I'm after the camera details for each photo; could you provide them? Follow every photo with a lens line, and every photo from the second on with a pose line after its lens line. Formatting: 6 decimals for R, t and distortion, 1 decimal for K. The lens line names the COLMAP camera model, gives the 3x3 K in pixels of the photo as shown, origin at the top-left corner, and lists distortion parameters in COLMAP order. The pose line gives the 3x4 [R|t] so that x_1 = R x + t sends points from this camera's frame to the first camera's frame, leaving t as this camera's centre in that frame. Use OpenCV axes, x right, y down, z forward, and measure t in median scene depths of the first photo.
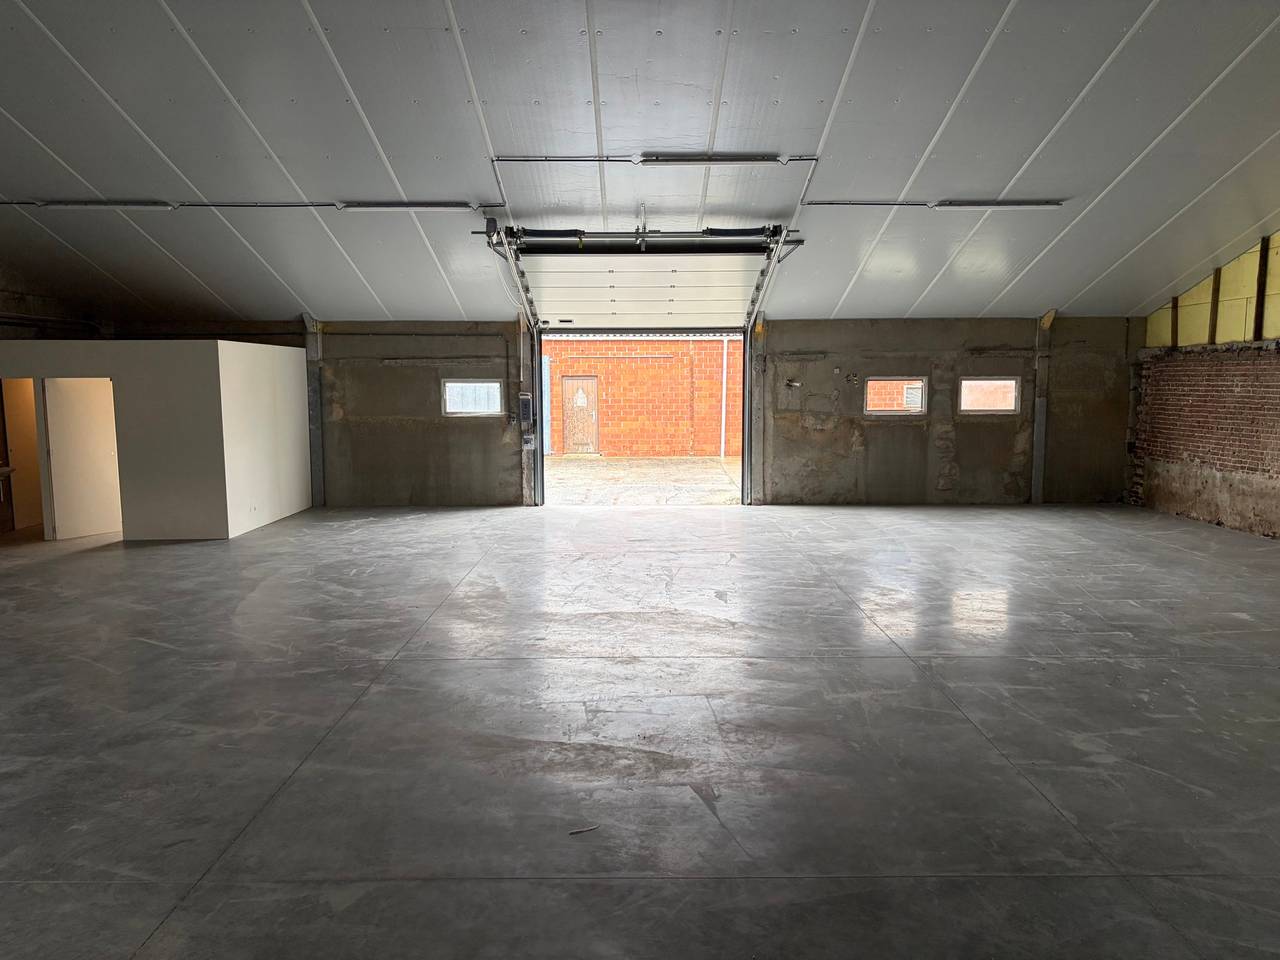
lens RADIAL K [[965.9, 0, 631.1], [0, 965.9, 490.4], [0, 0, 1]] dist [0.059034, -0.068240]
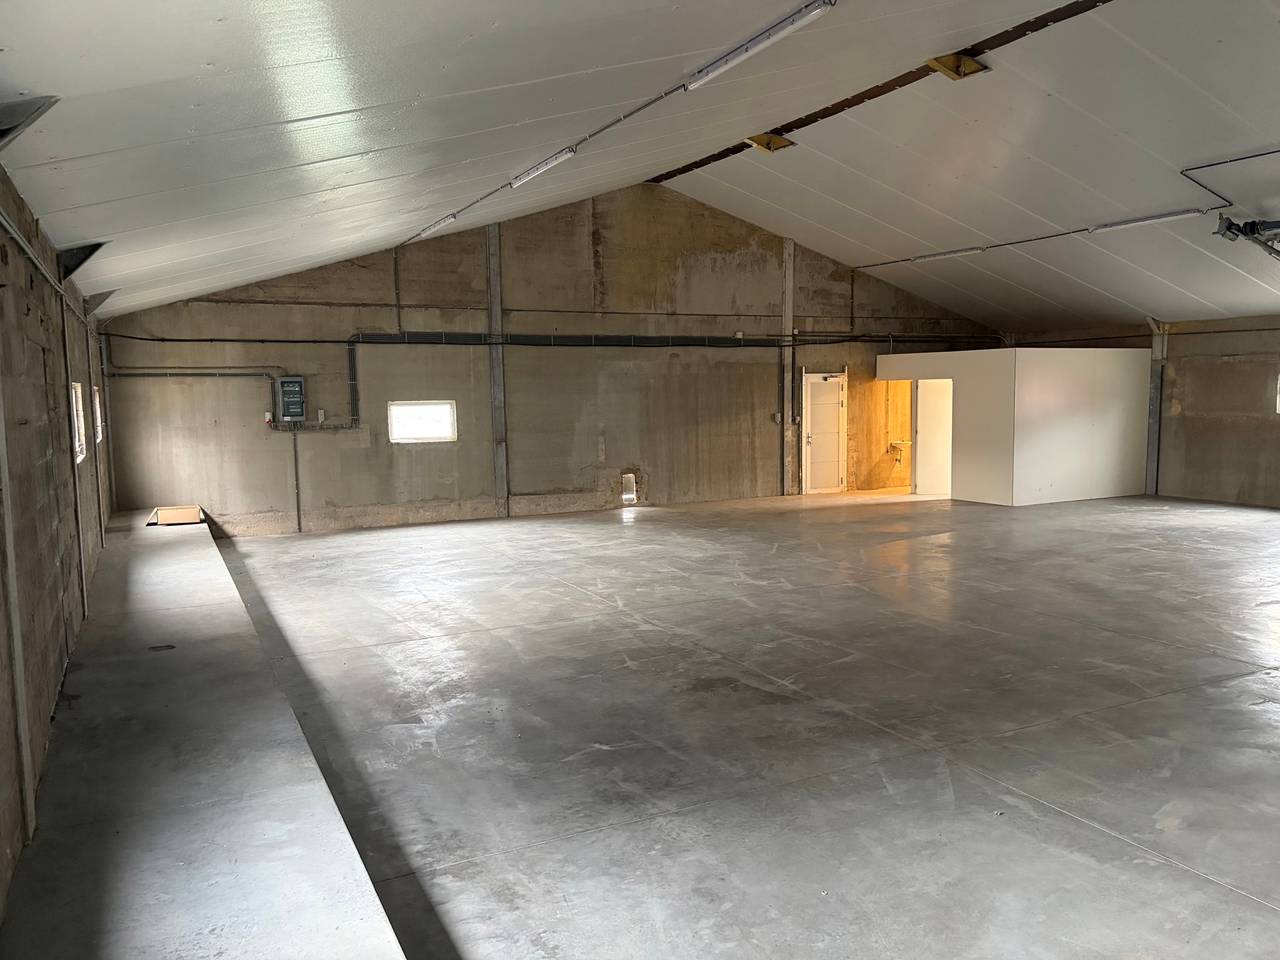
lens RADIAL K [[965.9, 0, 641.2], [0, 965.9, 487.0], [0, 0, 1]] dist [0.059034, -0.068240]
pose [[0.449392, 0.089752, -0.888815, 0.389874], [-0.088785, 0.994502, 0.055534, -0.001797], [0.888912, 0.053957, 0.454889, 0.003365]]
